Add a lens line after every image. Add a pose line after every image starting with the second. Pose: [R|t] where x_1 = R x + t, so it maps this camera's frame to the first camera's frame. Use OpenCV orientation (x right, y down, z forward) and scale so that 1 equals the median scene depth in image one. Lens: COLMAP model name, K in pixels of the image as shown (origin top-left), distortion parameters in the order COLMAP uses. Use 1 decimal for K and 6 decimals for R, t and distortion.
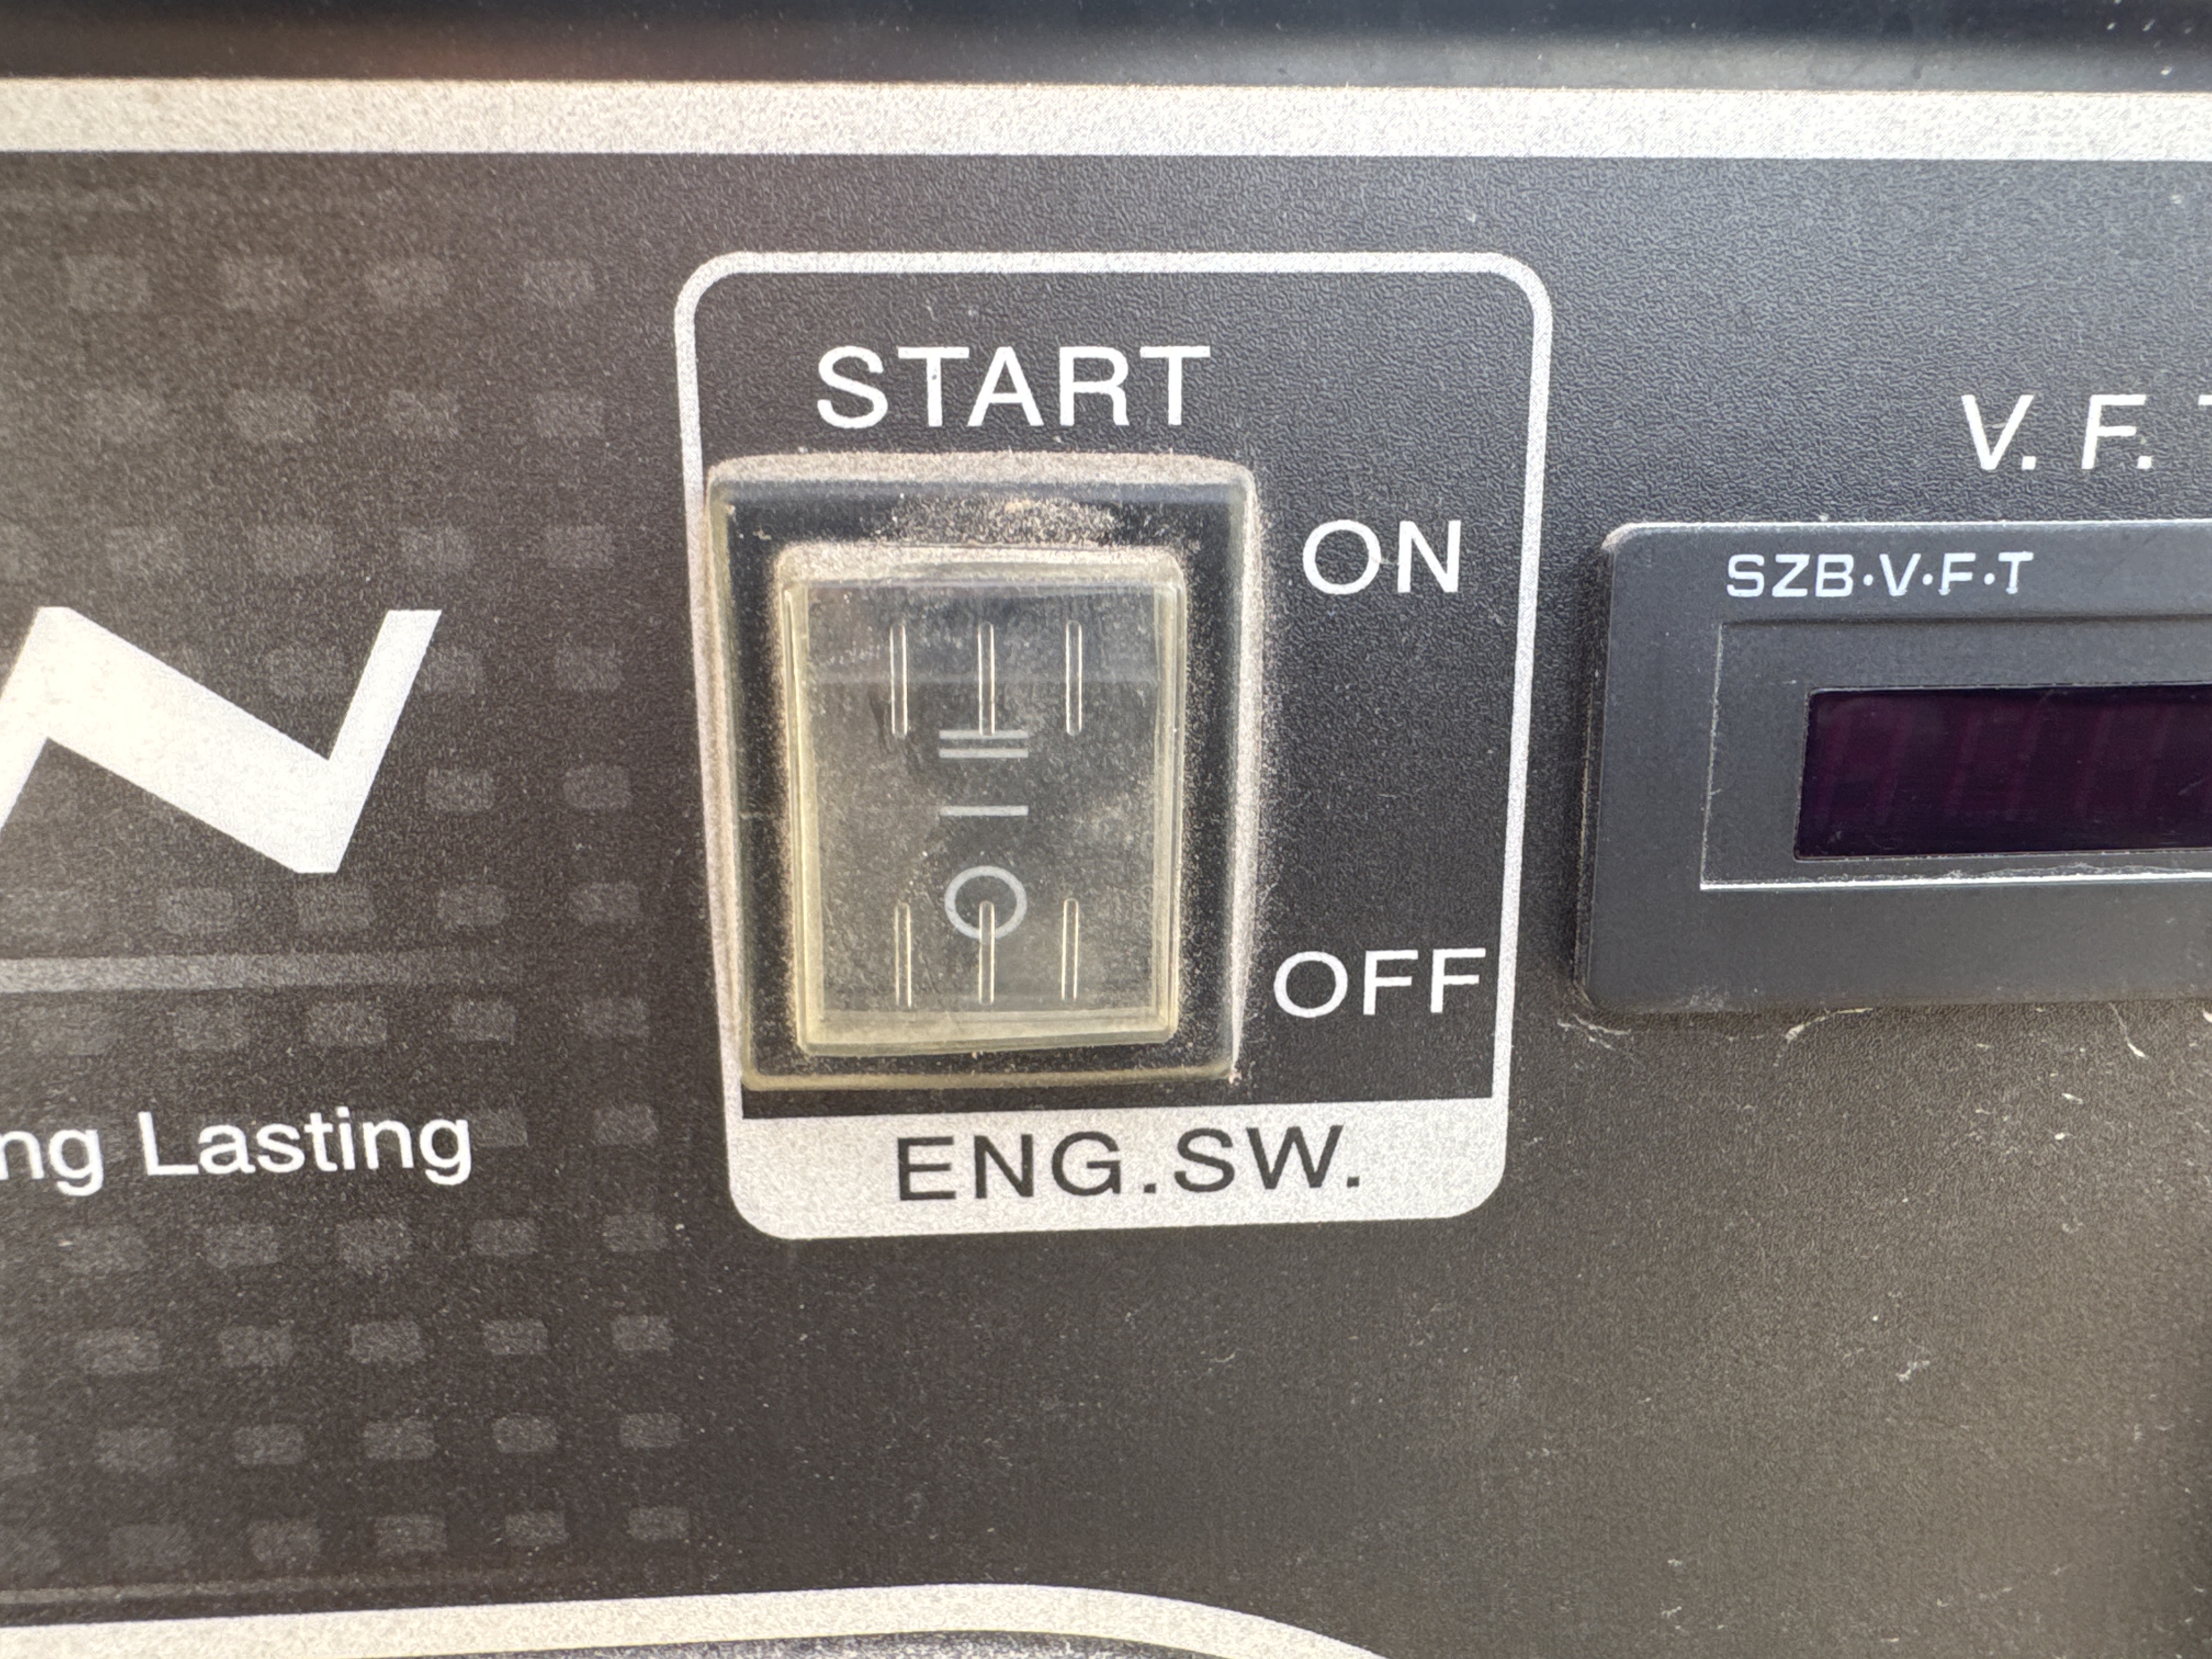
lens RADIAL K [[1557.4, 0, 1115.1], [0, 1557.4, 840.1], [0, 0, 1]] dist [-0.003730, 0.001131]
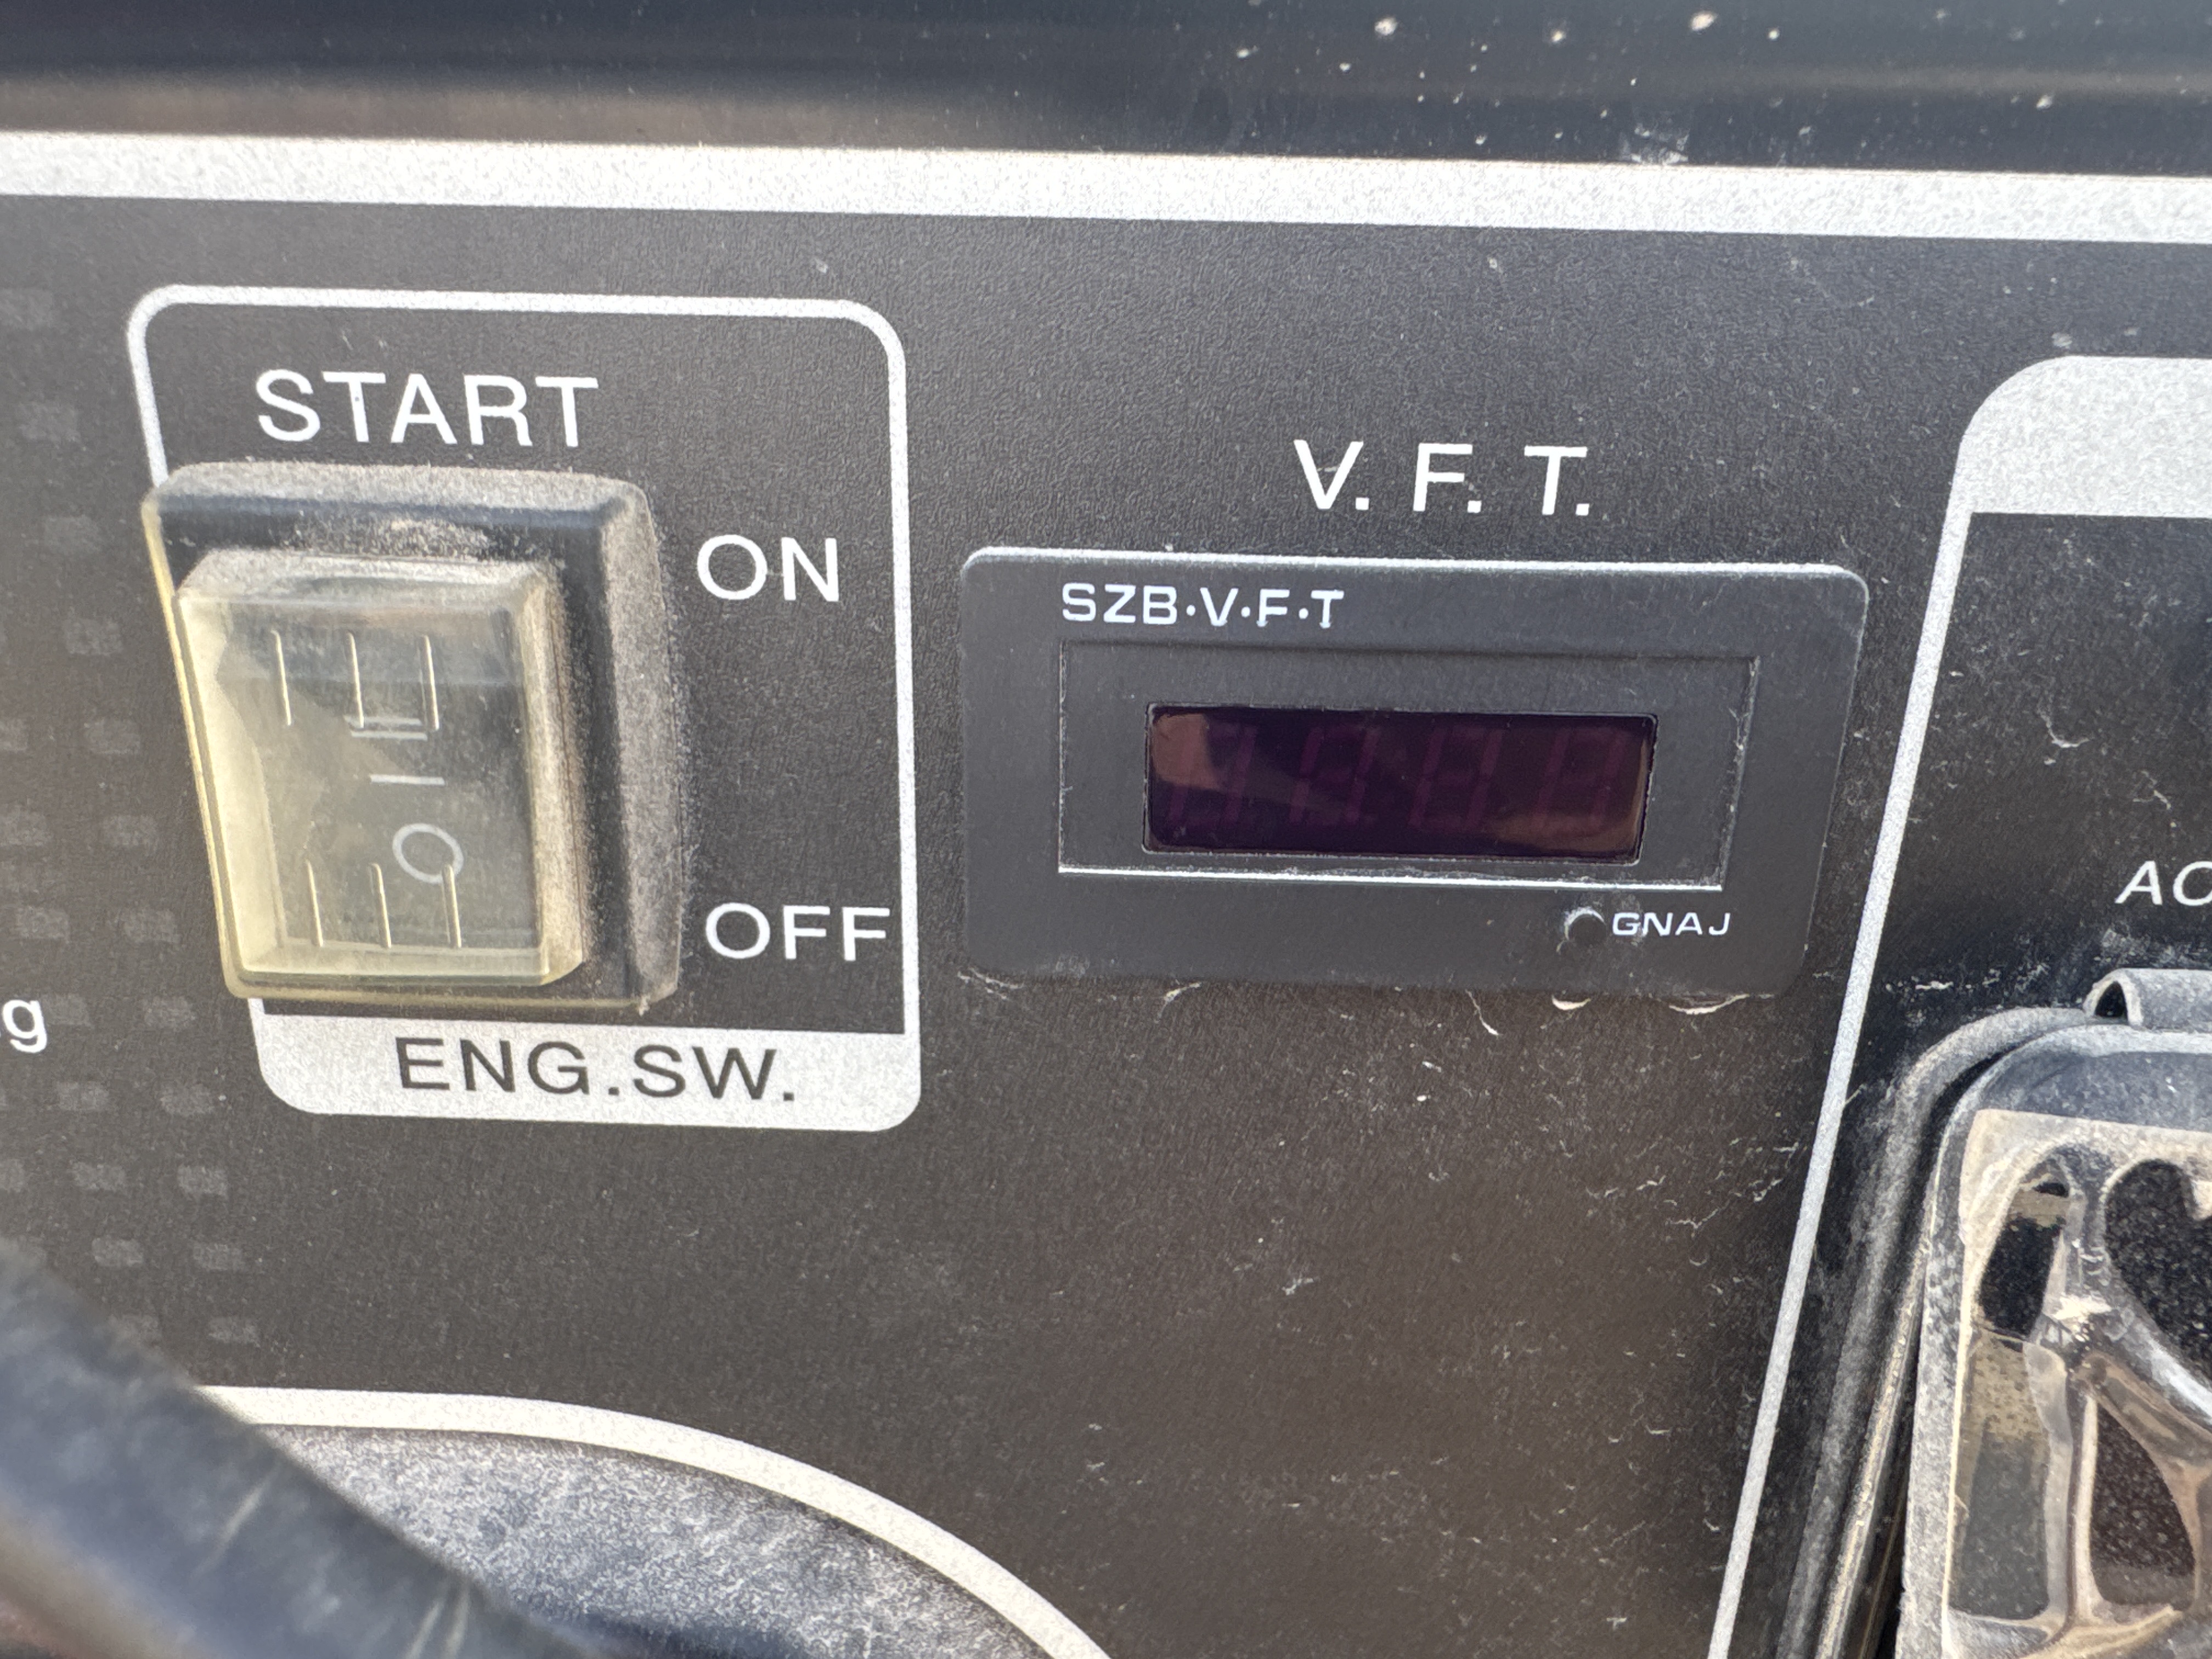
lens RADIAL K [[1535.3, 0, 1106.0], [0, 1535.3, 829.5], [0, 0, 1]] dist [0.004866, -0.000225]
pose [[0.995889, 0.055277, -0.071755, 0.502474], [-0.046419, 0.991722, 0.119720, -0.138206], [0.077779, -0.115897, 0.990211, -0.102202]]
